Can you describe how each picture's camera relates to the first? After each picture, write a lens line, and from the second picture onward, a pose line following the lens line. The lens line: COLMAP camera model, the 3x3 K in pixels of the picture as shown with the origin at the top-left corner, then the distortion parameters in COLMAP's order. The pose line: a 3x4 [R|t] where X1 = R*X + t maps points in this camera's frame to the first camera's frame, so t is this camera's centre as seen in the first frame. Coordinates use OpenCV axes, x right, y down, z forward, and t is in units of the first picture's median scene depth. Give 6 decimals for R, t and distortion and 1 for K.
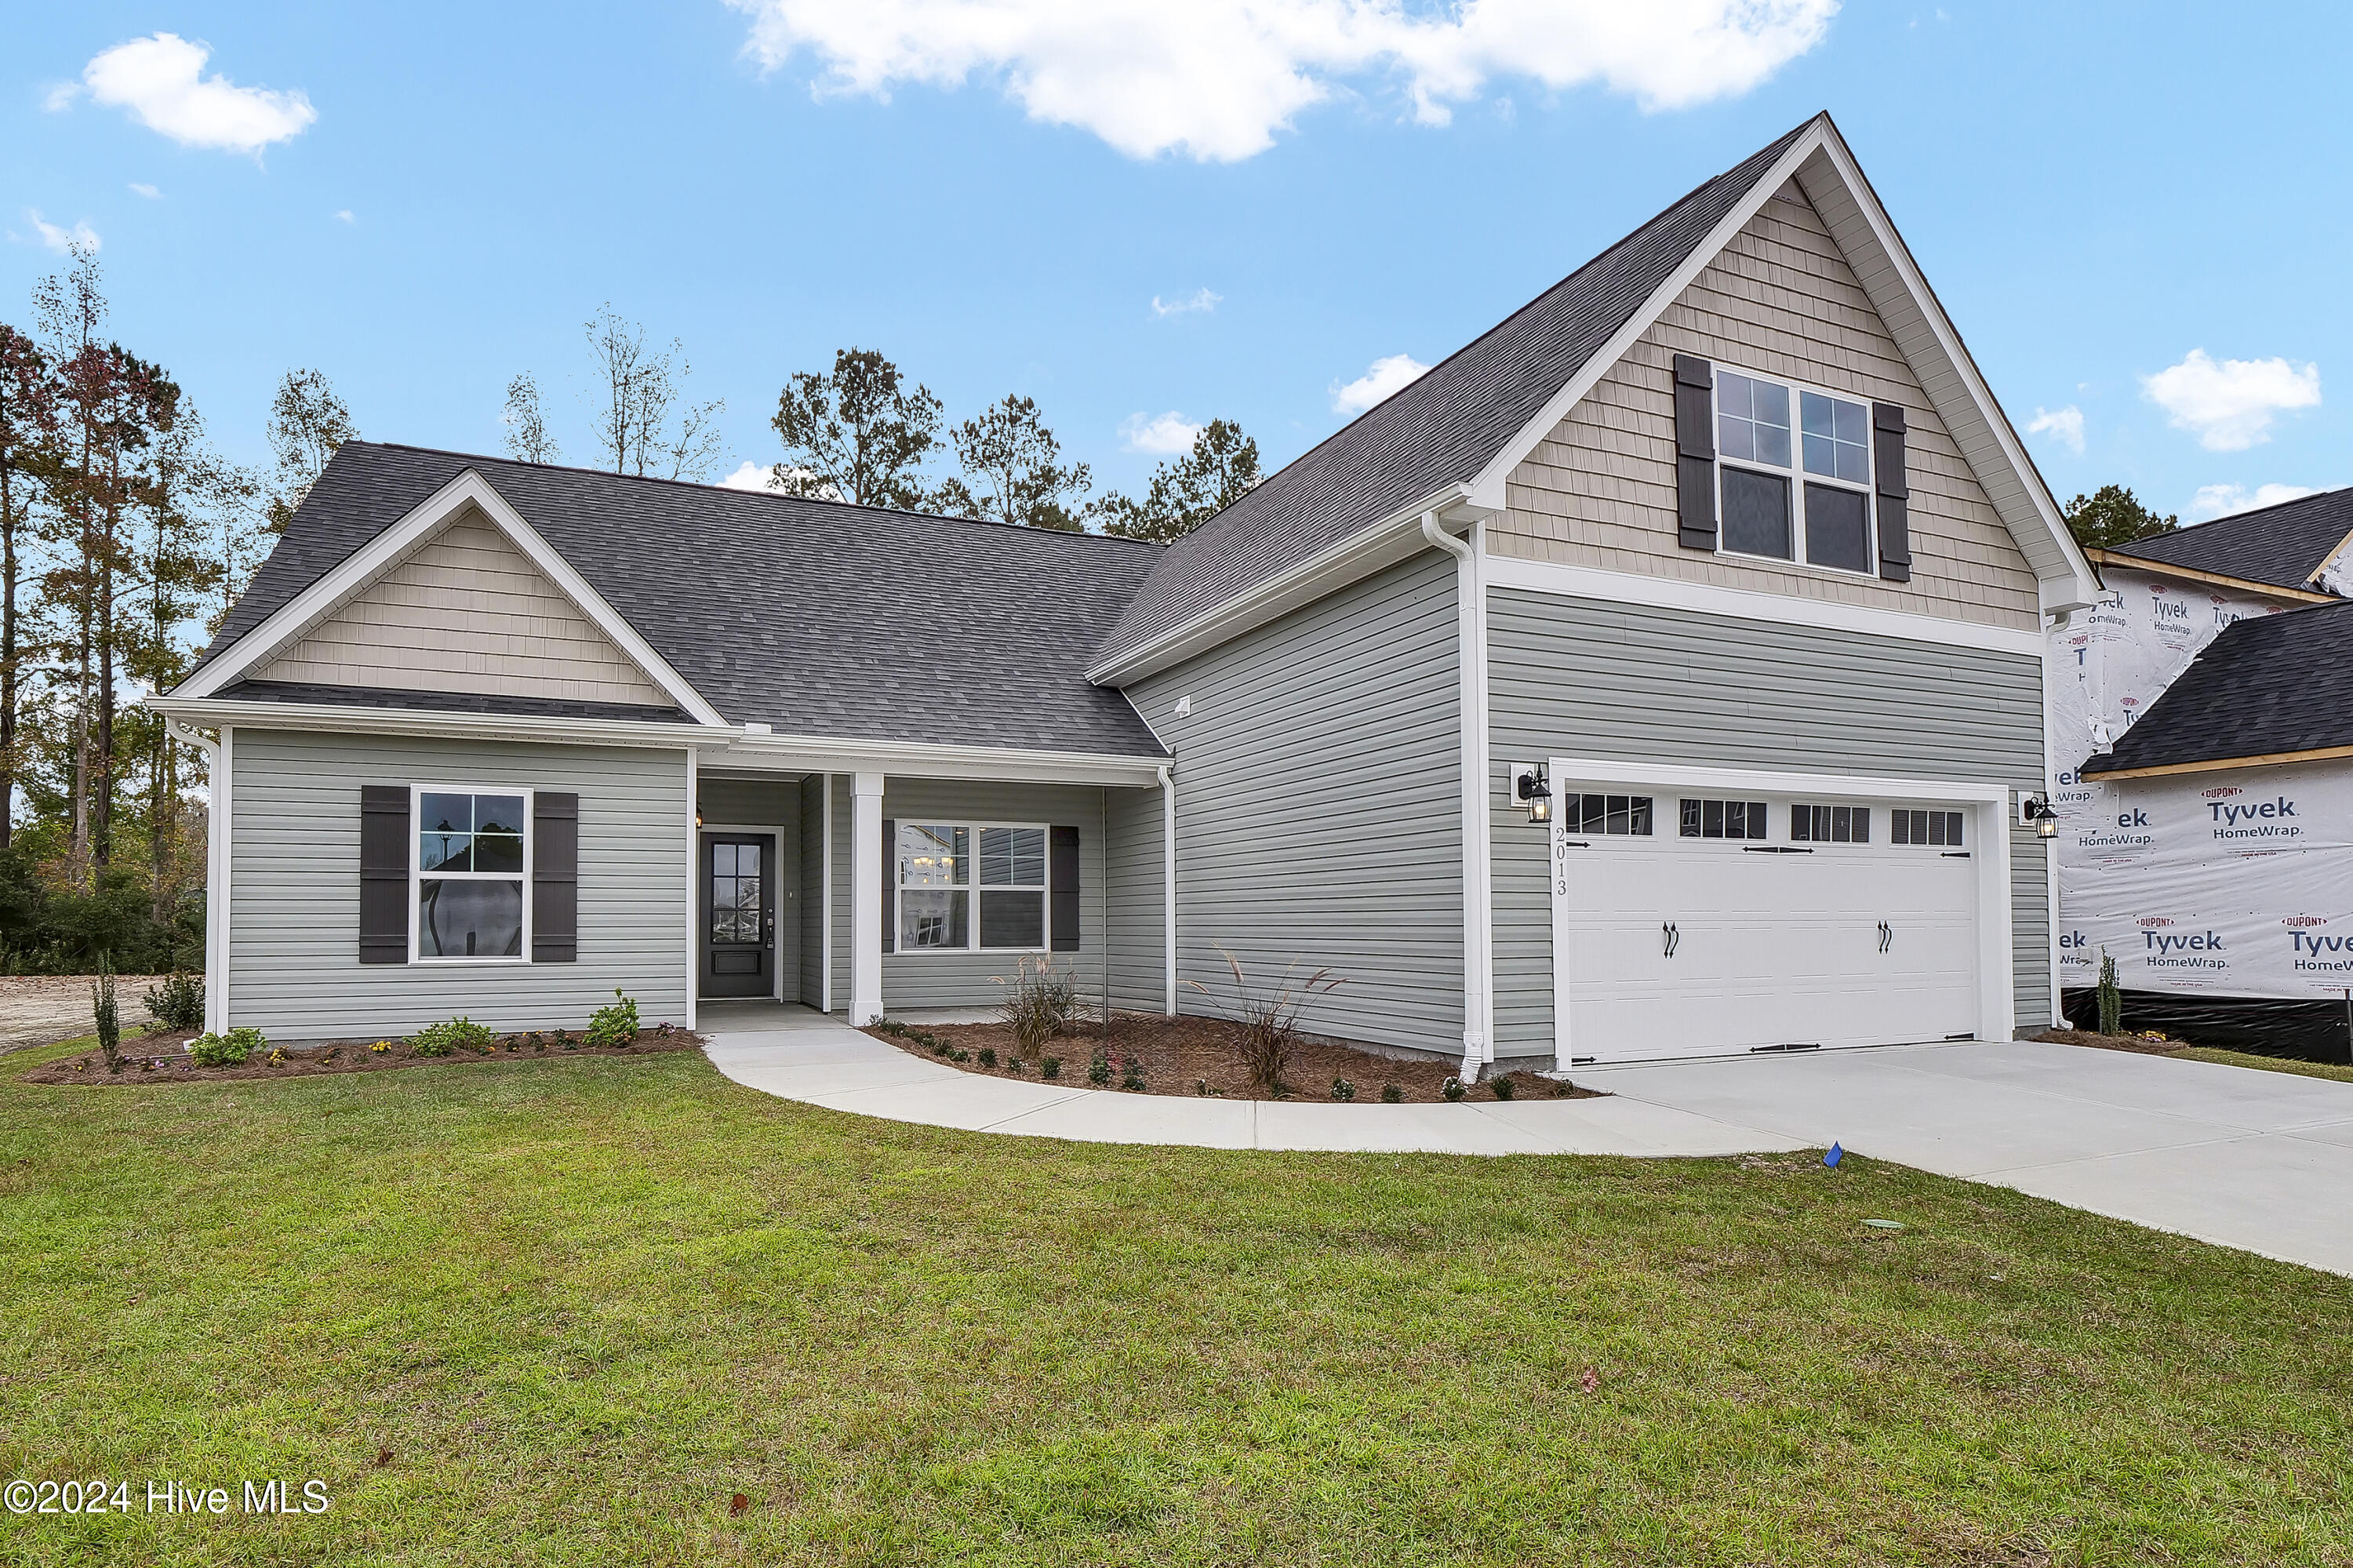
lens RADIAL K [[1174.0, 0, 1215.9], [0, 1174.0, 810.9], [0, 0, 1]] dist [-0.036733, 0.012544]
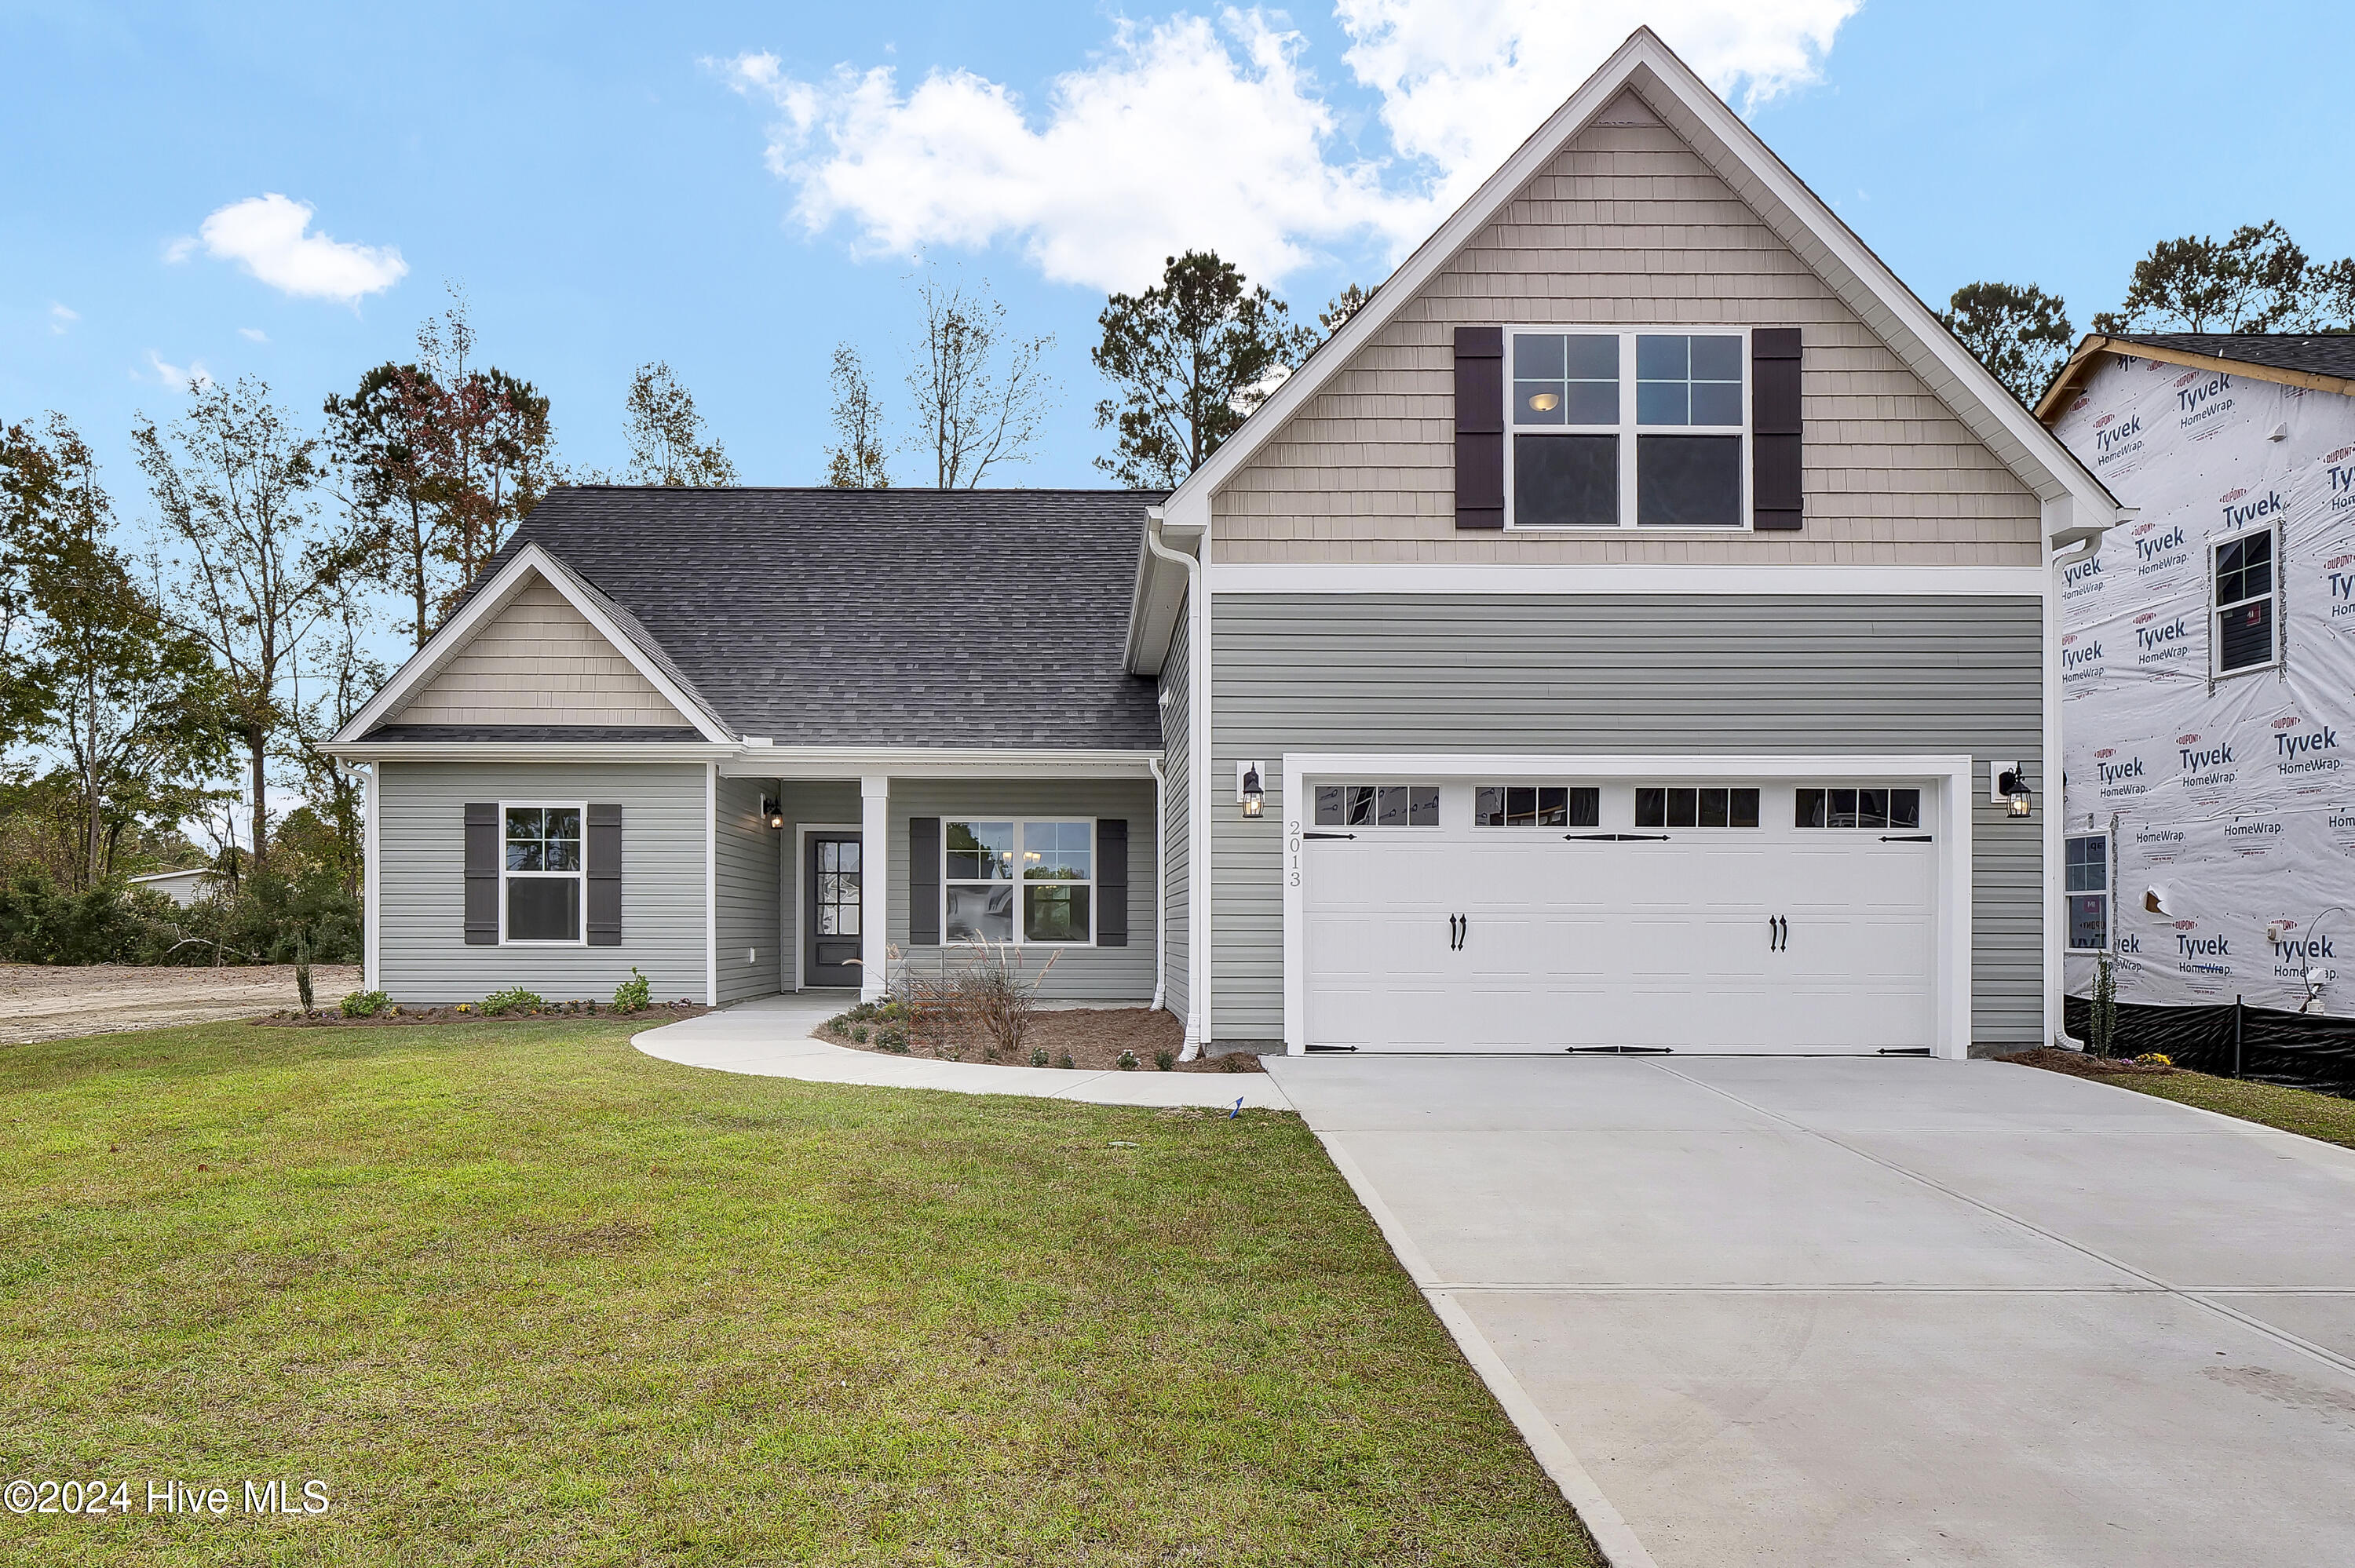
lens RADIAL K [[1514.9, 0, 1177.9], [0, 1514.9, 793.2], [0, 0, 1]] dist [-0.030172, 0.000340]
pose [[0.928499, -0.025700, -0.370445, 0.555755], [0.027599, 0.999619, -0.000174, -0.010427], [0.370309, -0.010062, 0.928854, -0.224378]]
